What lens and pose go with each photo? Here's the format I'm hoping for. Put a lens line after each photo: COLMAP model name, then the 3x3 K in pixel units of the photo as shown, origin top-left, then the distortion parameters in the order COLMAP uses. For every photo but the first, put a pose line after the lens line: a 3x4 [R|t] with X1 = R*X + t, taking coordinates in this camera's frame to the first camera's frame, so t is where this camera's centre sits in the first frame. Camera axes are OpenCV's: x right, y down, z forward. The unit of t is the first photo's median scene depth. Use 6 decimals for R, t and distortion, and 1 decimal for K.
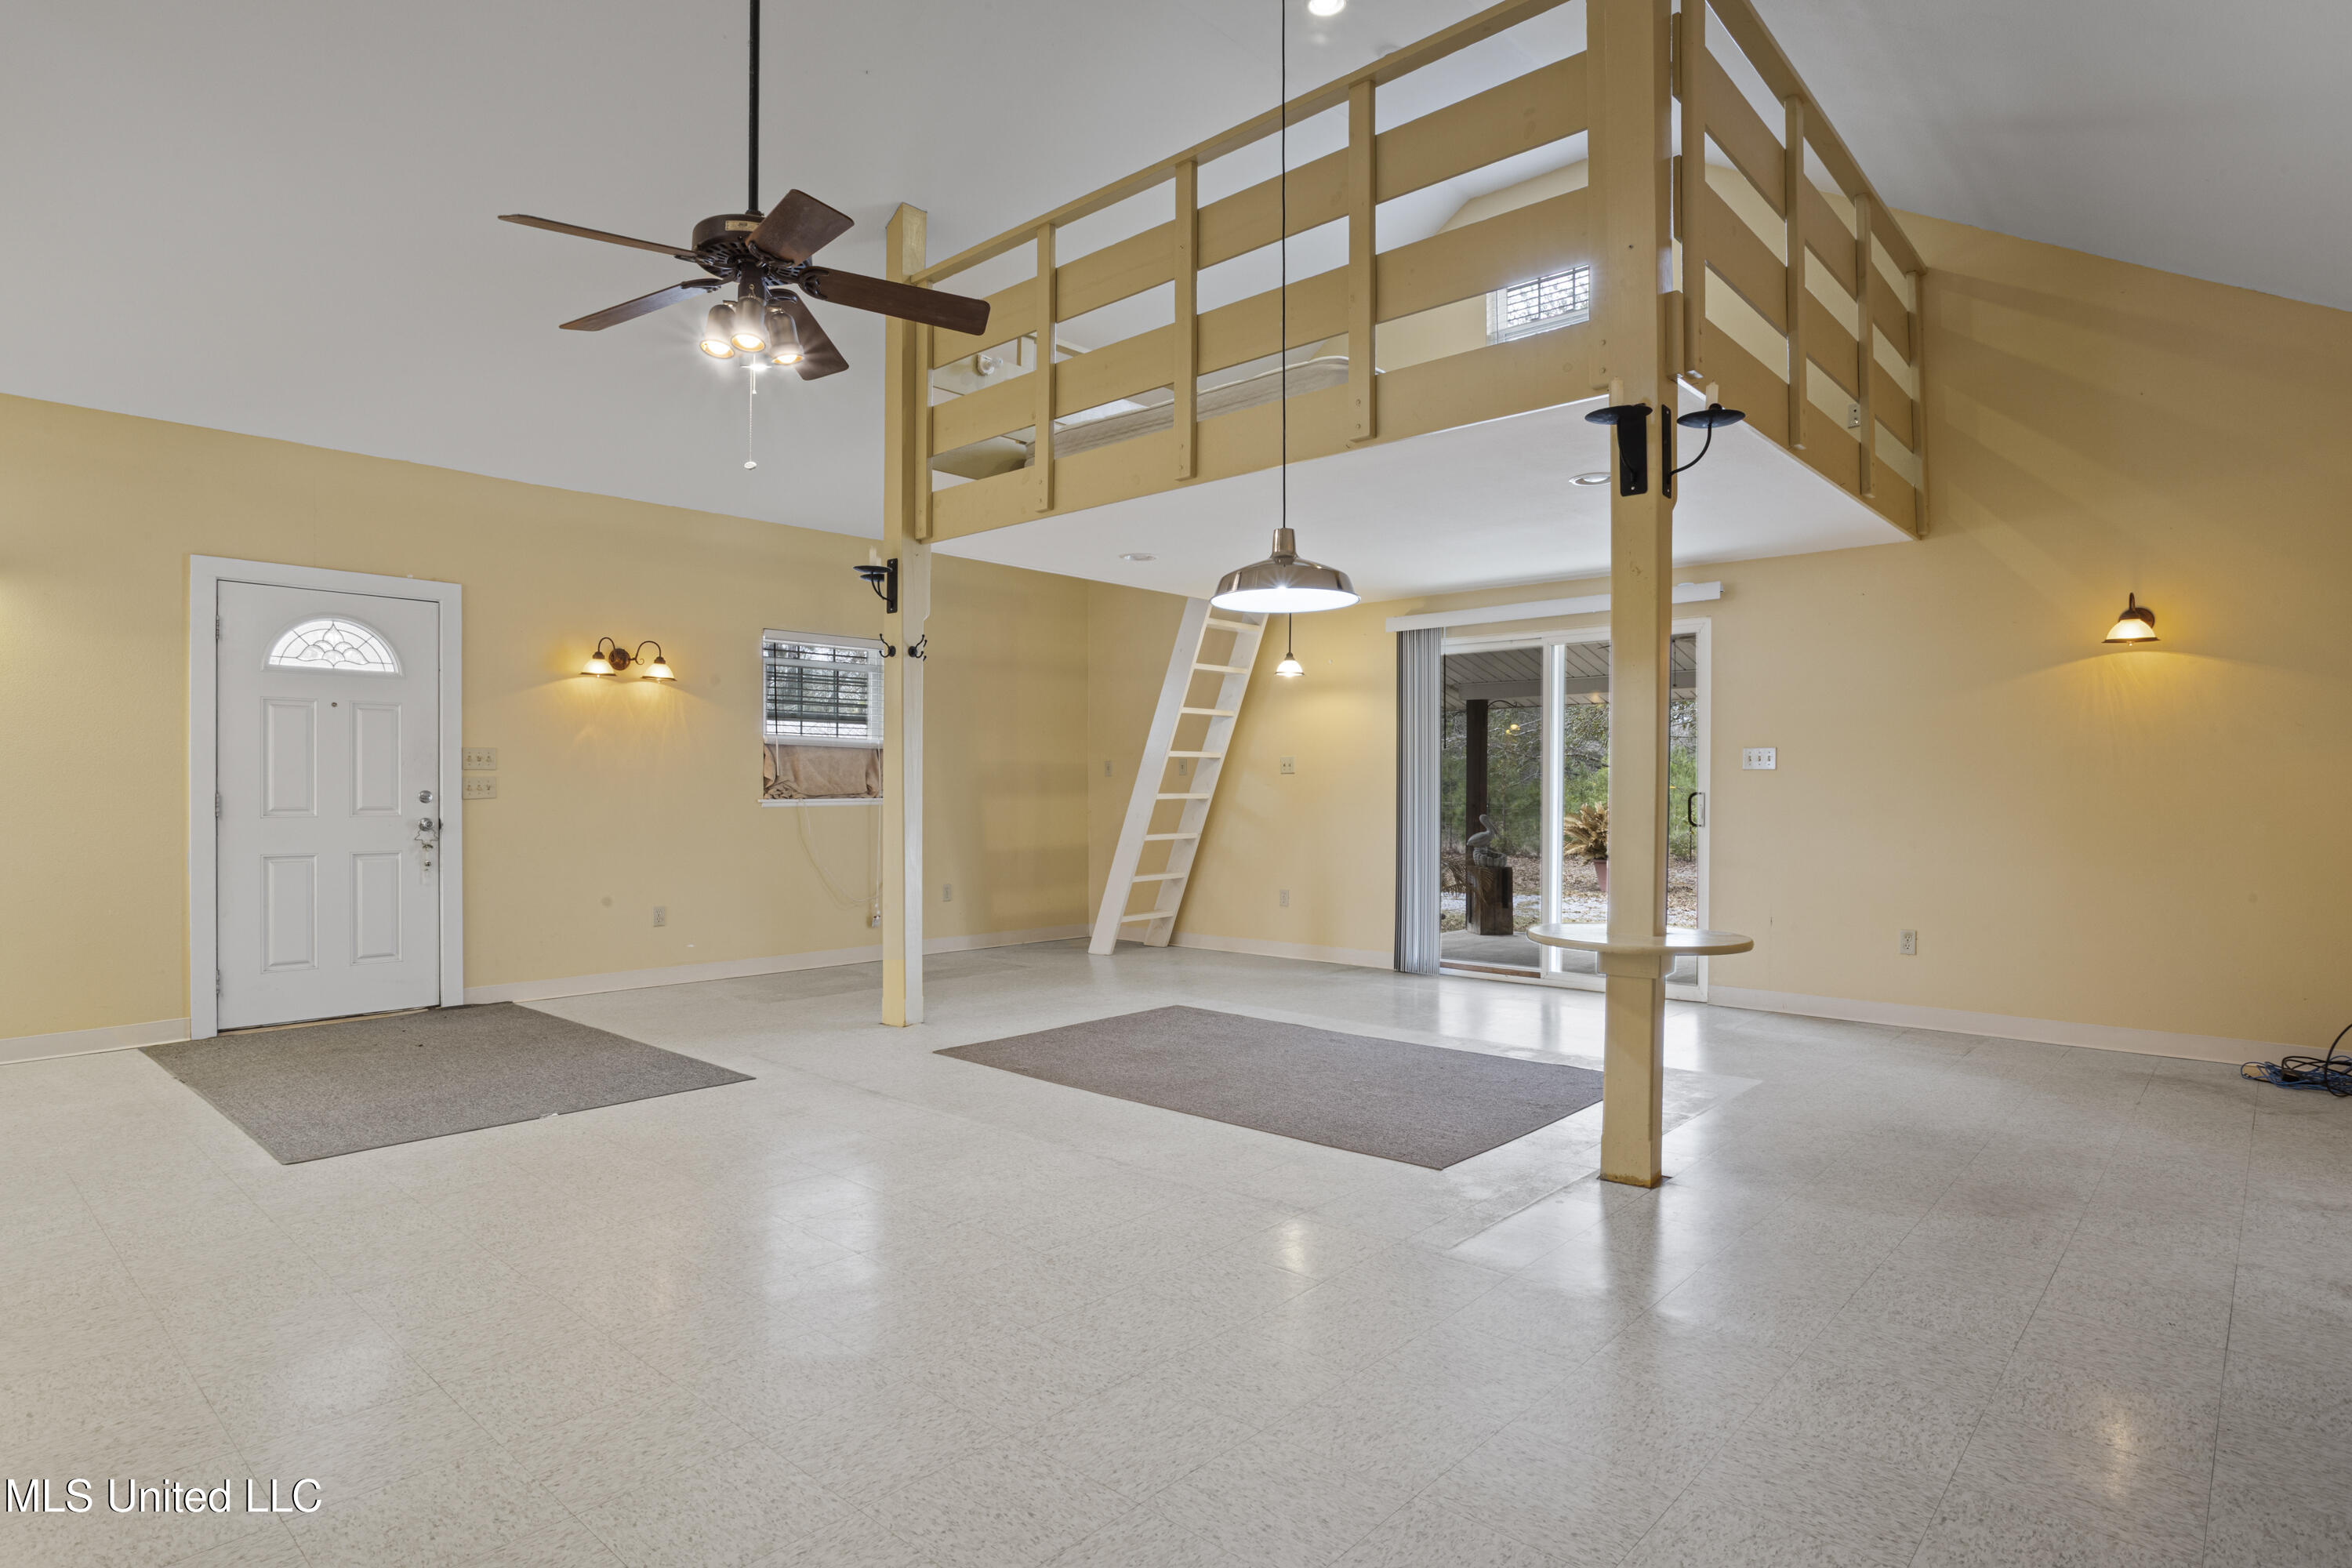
lens RADIAL K [[1232.7, 0, 1169.7], [0, 1232.7, 799.6], [0, 0, 1]] dist [-0.026315, 0.000303]
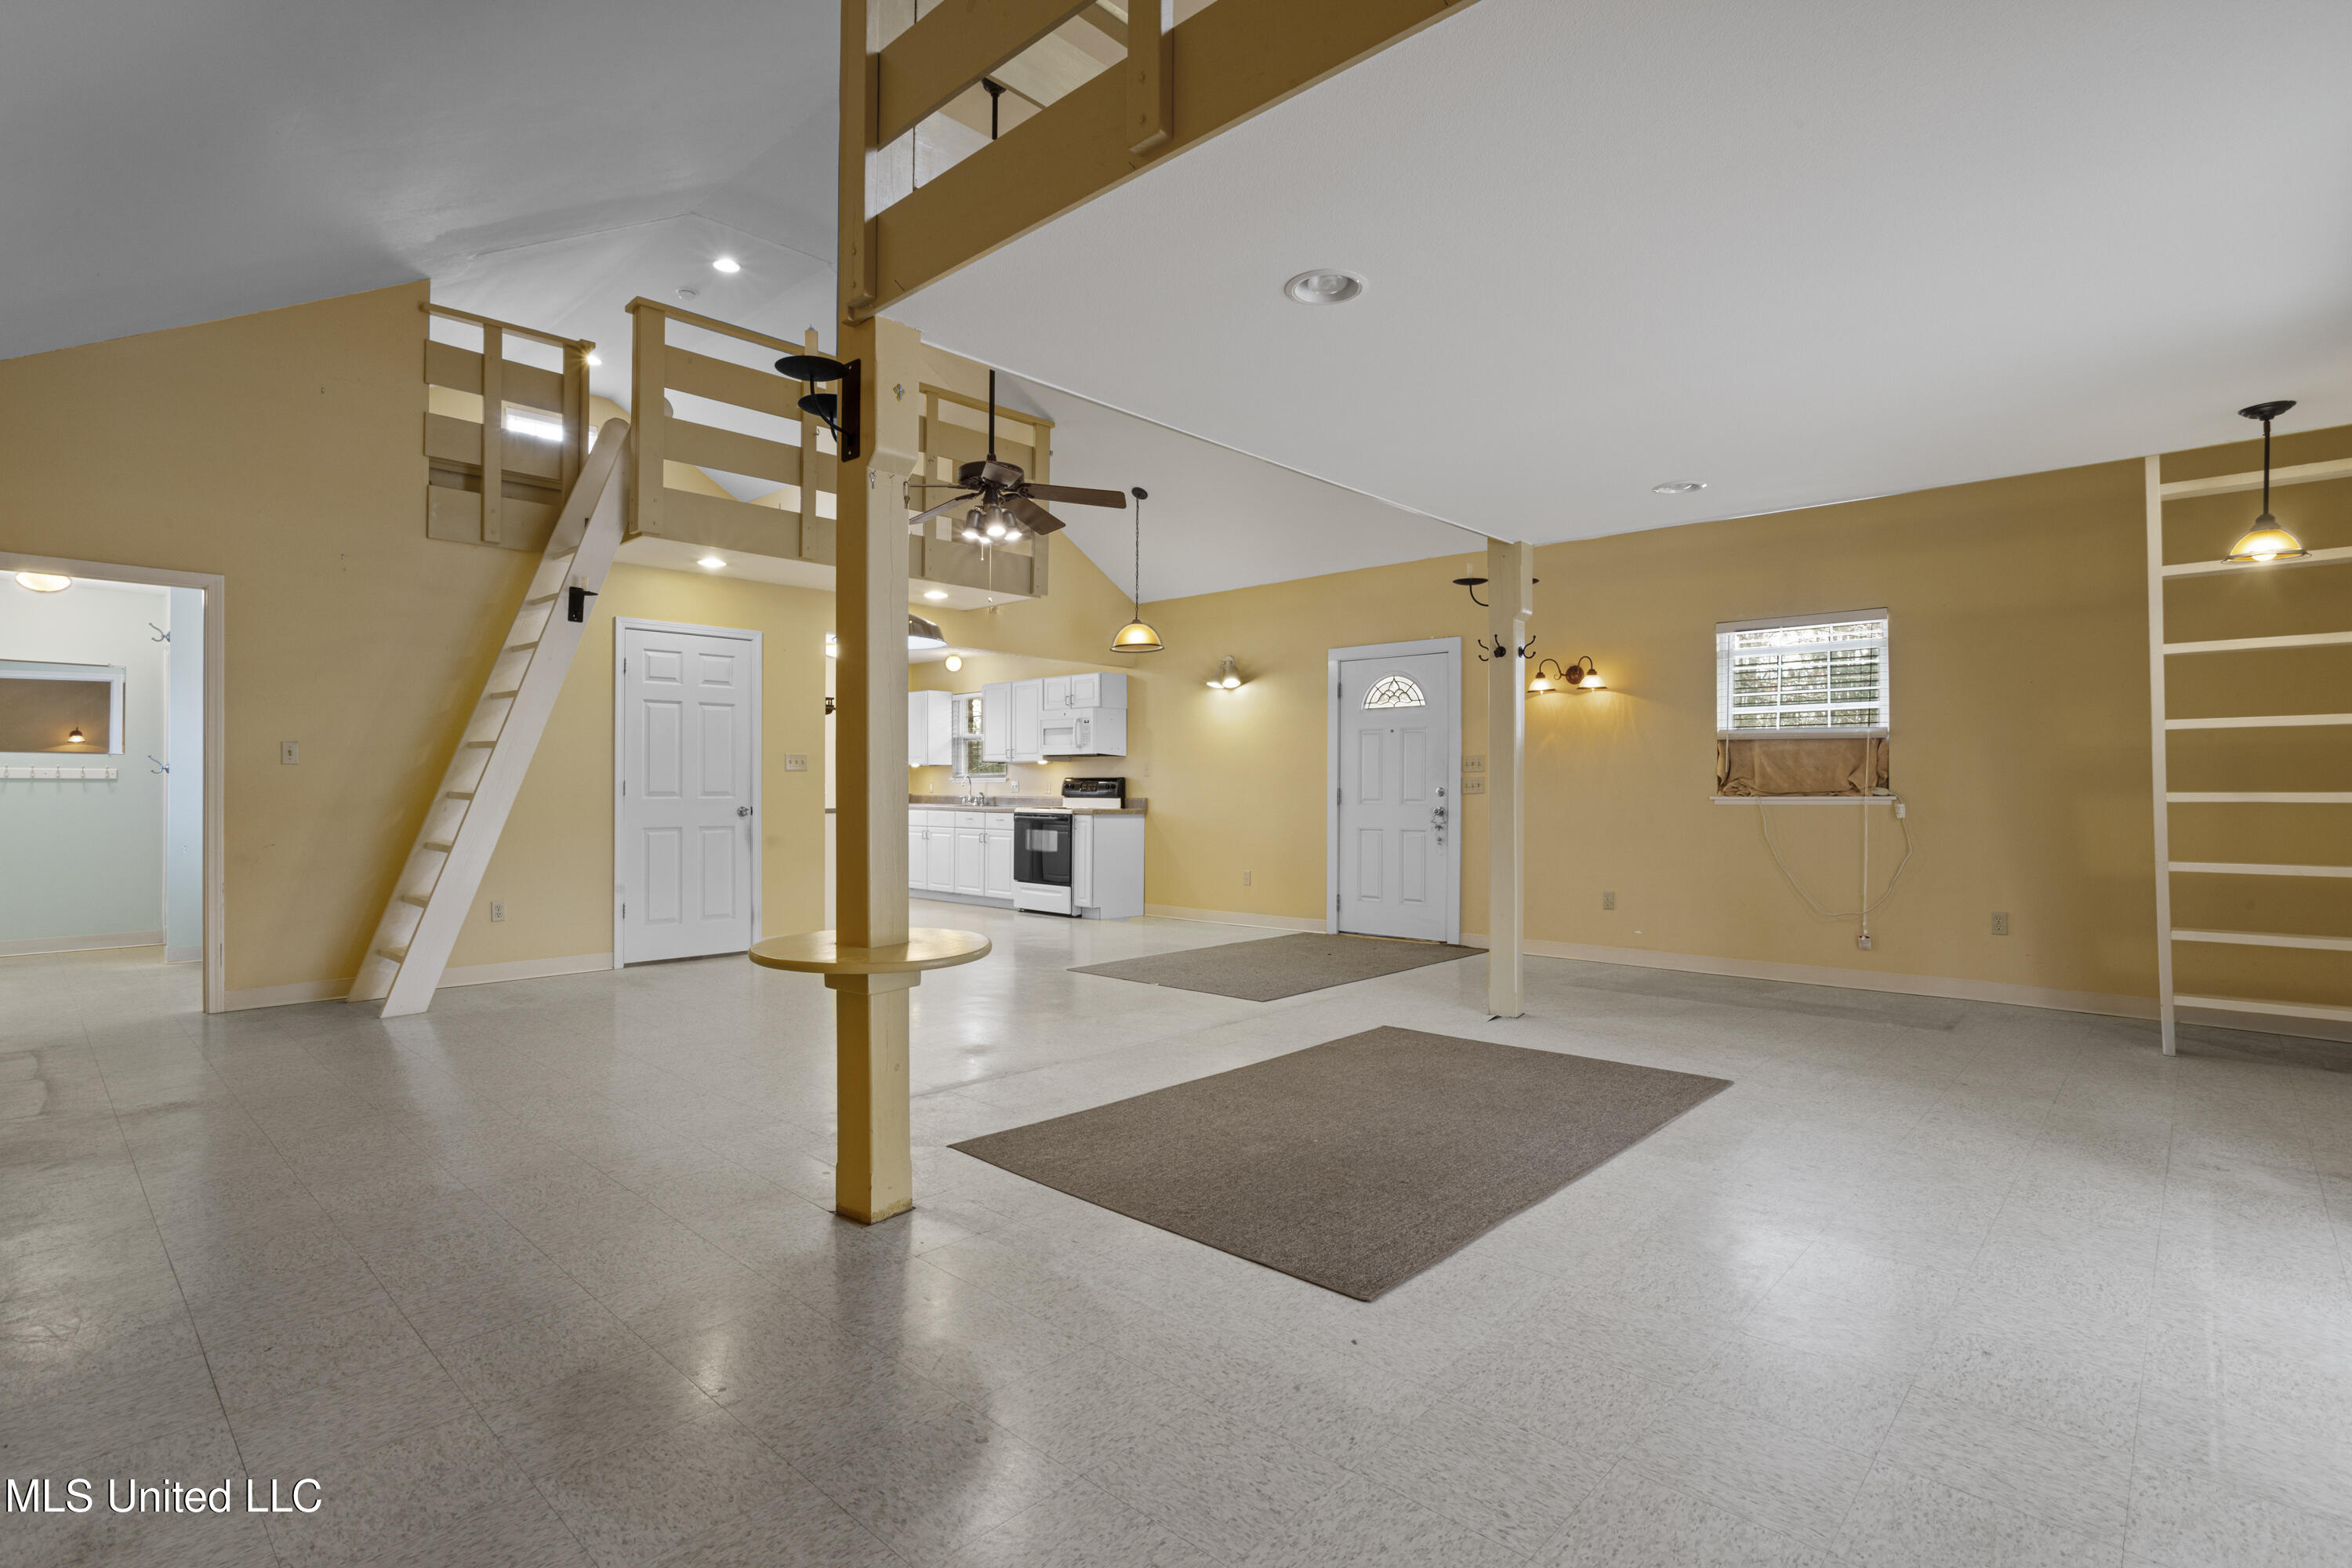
lens RADIAL K [[1128.0, 0, 1170.5], [0, 1128.0, 785.5], [0, 0, 1]] dist [-0.029517, 0.004566]
pose [[-0.008082, -0.002762, -0.999964, 0.690640], [-0.007132, 0.999971, -0.002704, -0.003983], [0.999942, 0.007110, -0.008102, 0.698993]]
